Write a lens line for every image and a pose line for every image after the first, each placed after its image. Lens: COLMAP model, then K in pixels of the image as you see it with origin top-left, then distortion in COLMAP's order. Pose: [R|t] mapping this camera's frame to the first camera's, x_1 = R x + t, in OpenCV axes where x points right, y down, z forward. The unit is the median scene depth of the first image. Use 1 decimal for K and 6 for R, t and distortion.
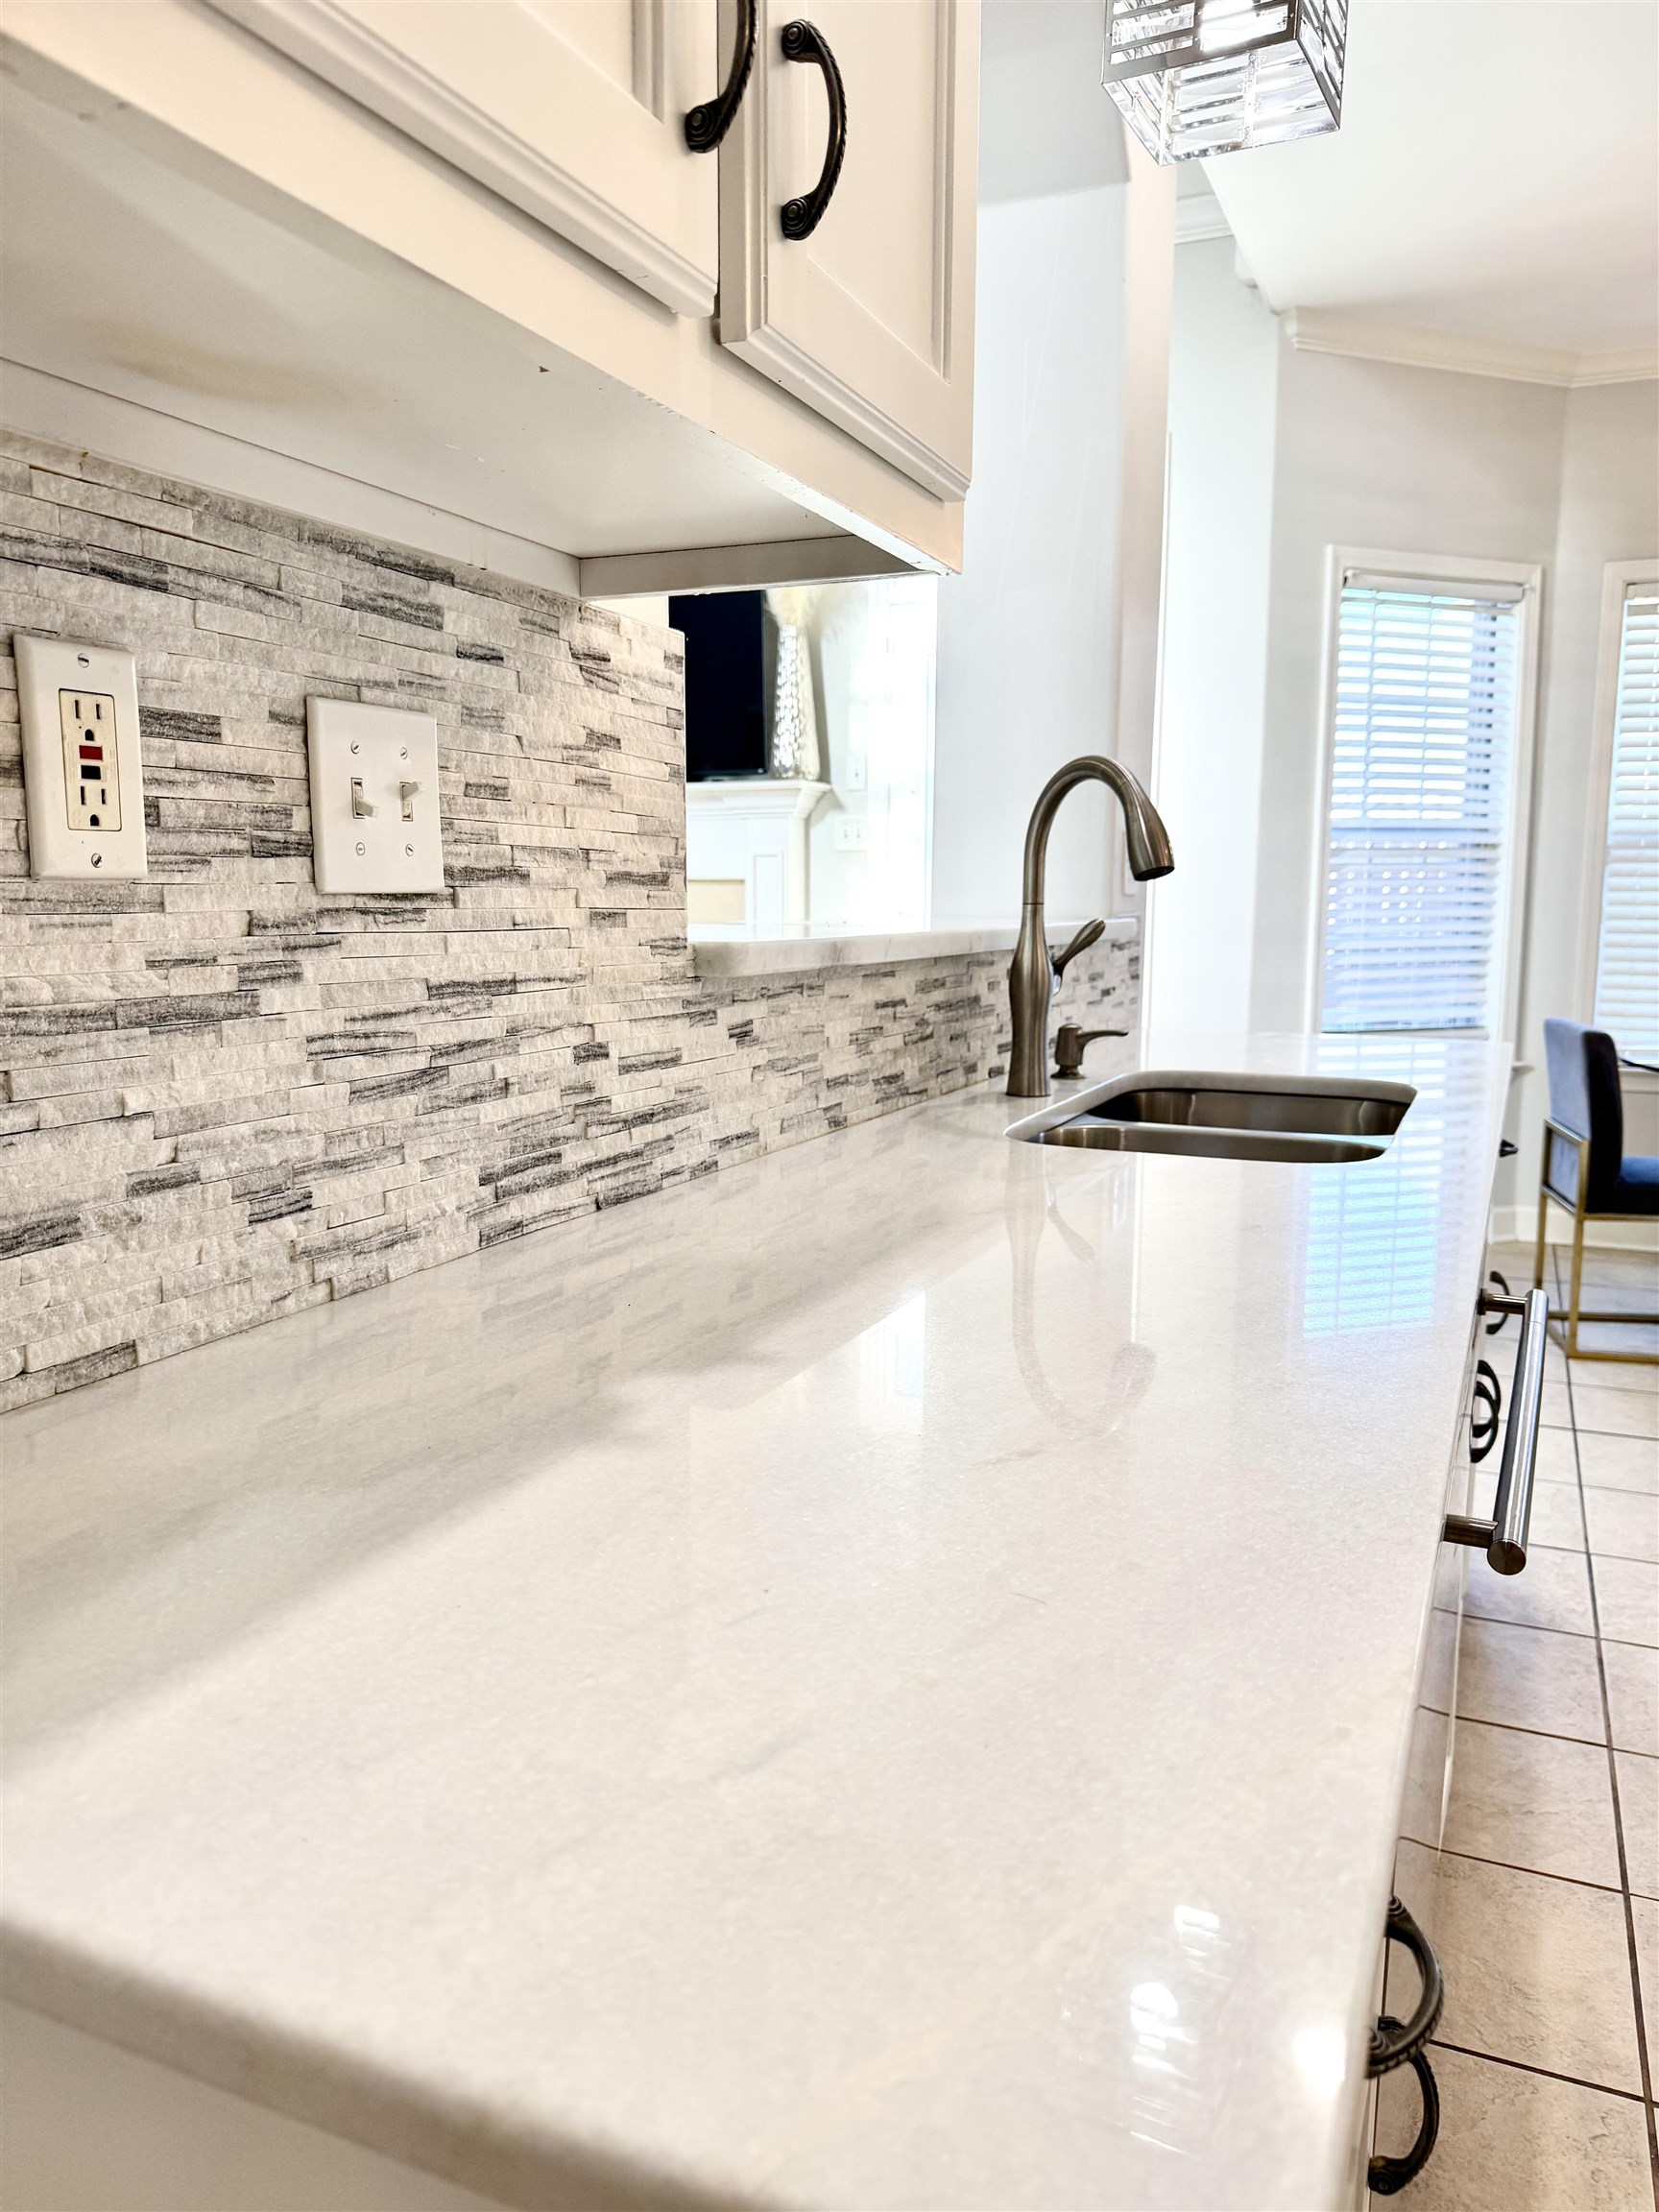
lens RADIAL K [[1531.5, 0, 827.3], [0, 1531.5, 1113.5], [0, 0, 1]] dist [0.117907, -0.195216]
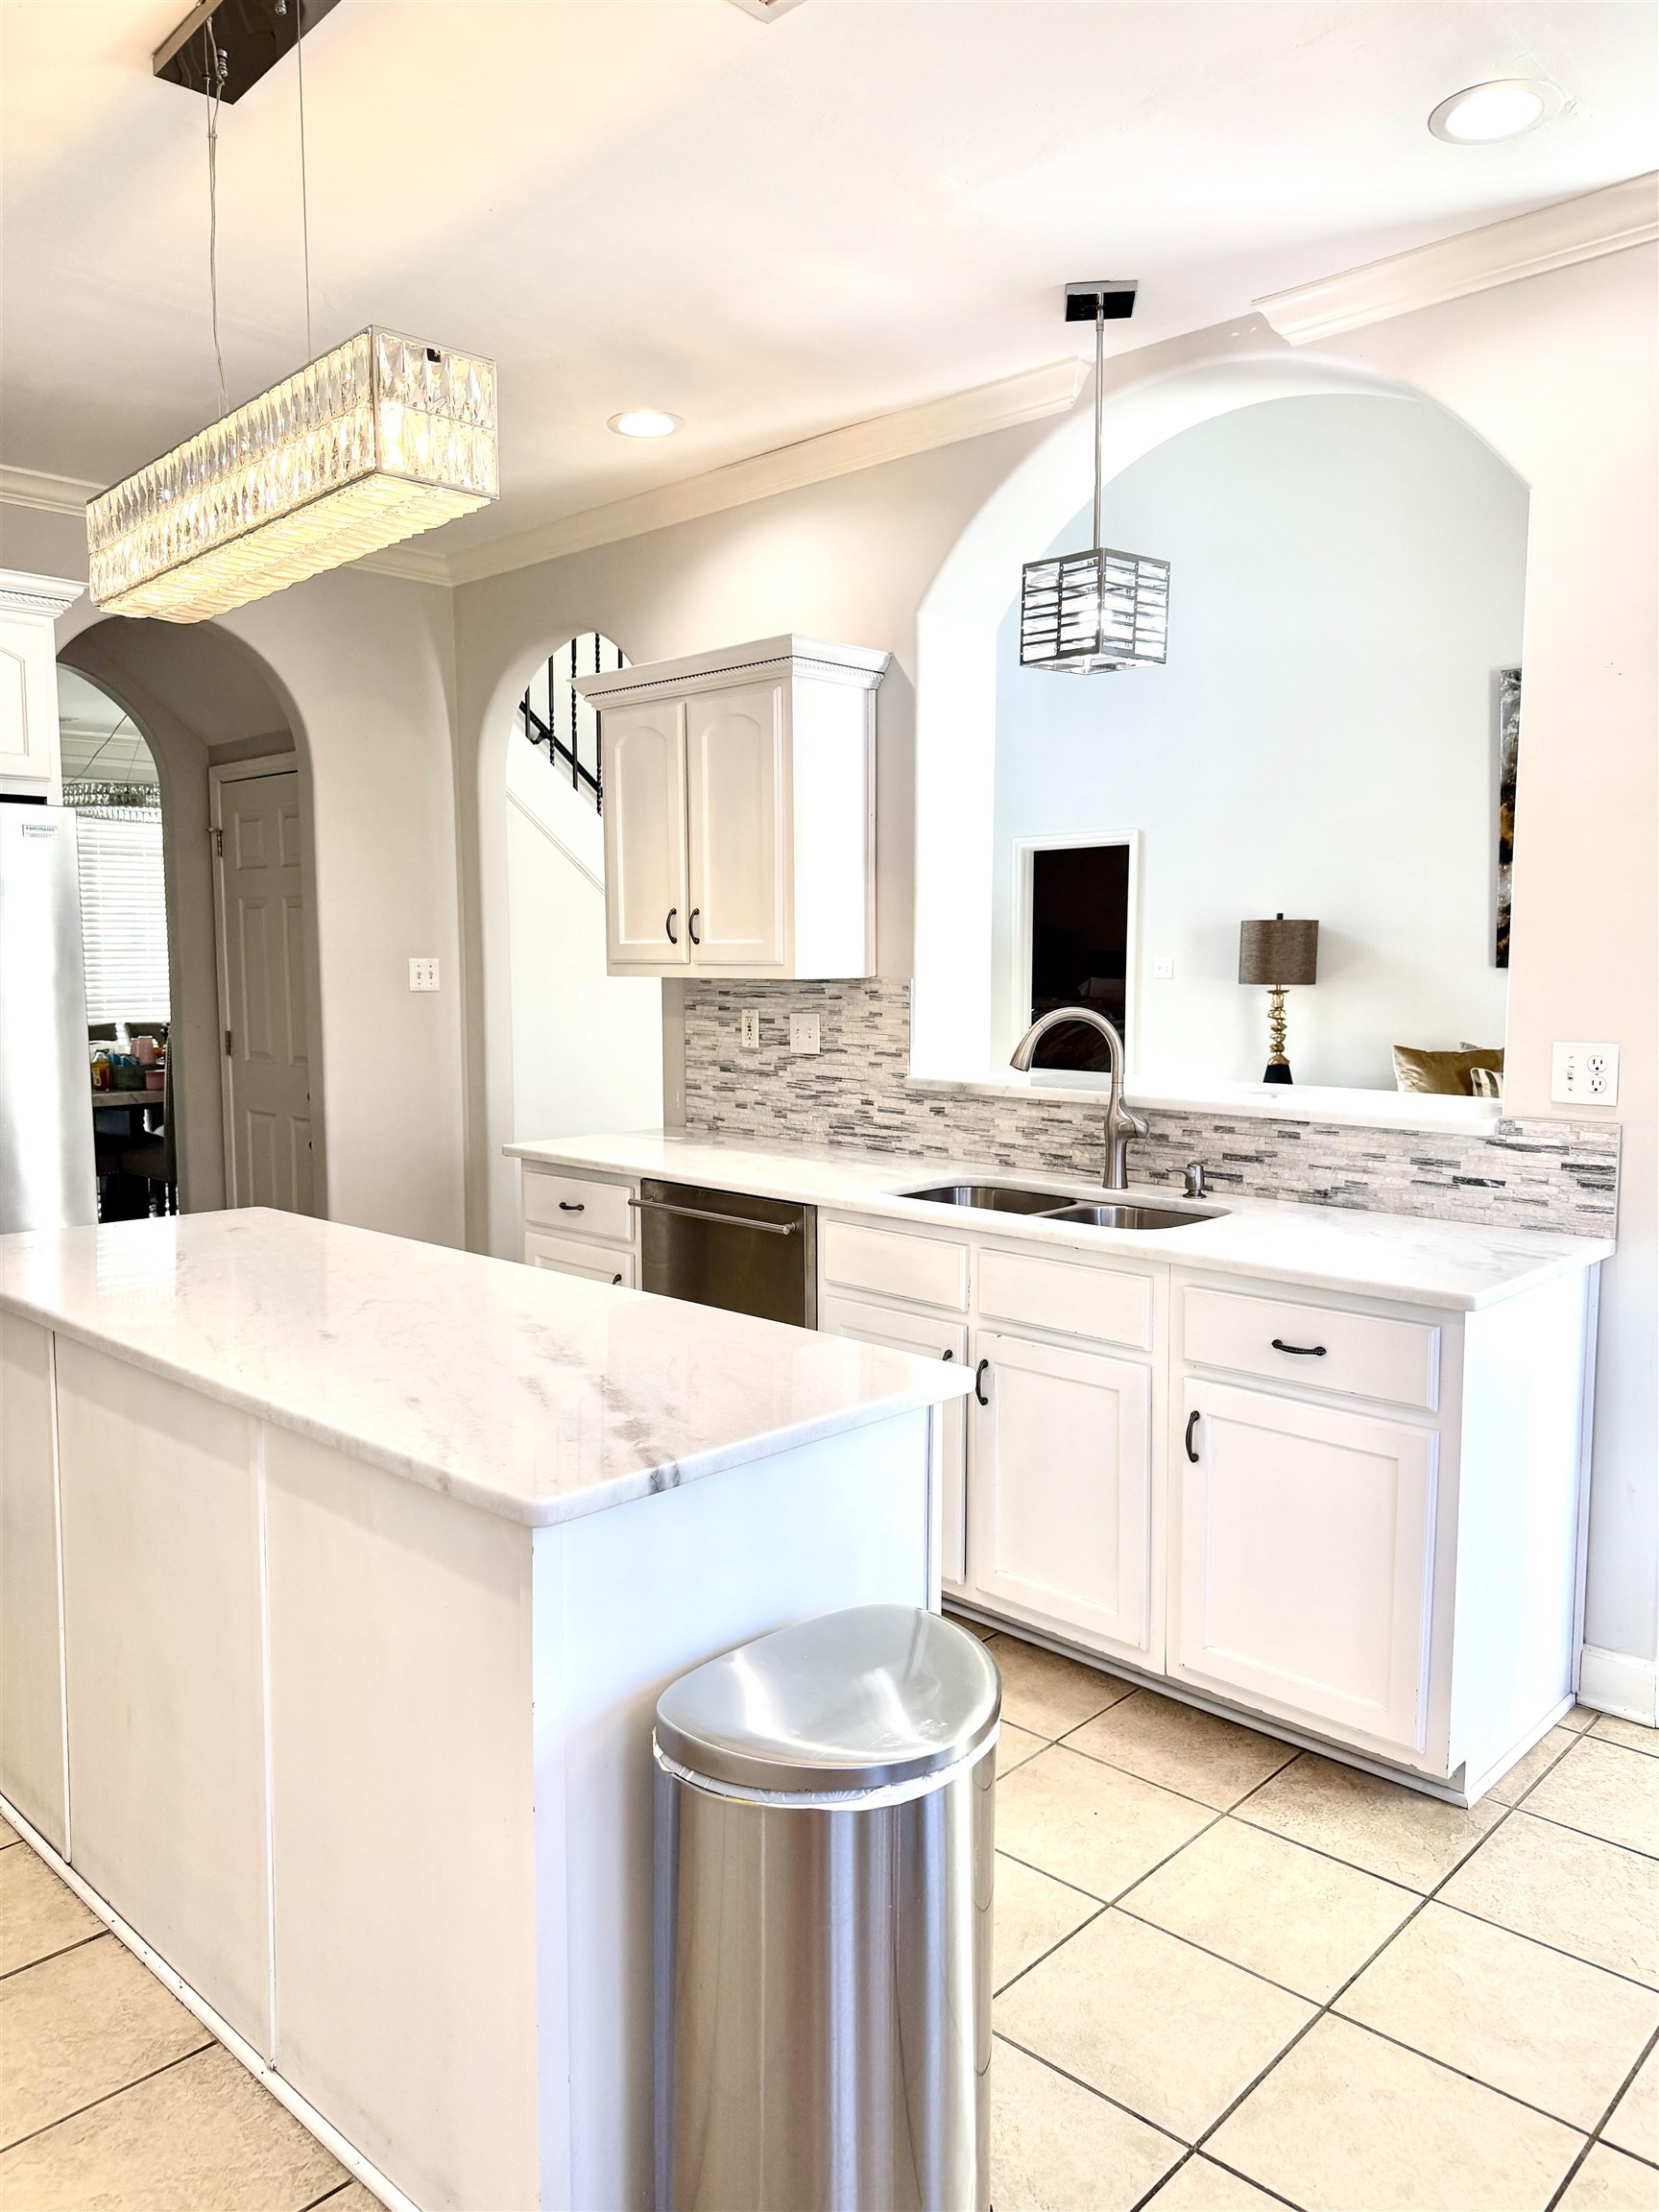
lens RADIAL K [[1531.5, 0, 827.3], [0, 1531.5, 1113.5], [0, 0, 1]] dist [0.117907, -0.195216]
pose [[-0.339867, 0.086247, -0.936511, 3.449611], [-0.141709, 0.979721, 0.141654, -0.544900], [0.929736, 0.180856, -0.320752, 2.244951]]
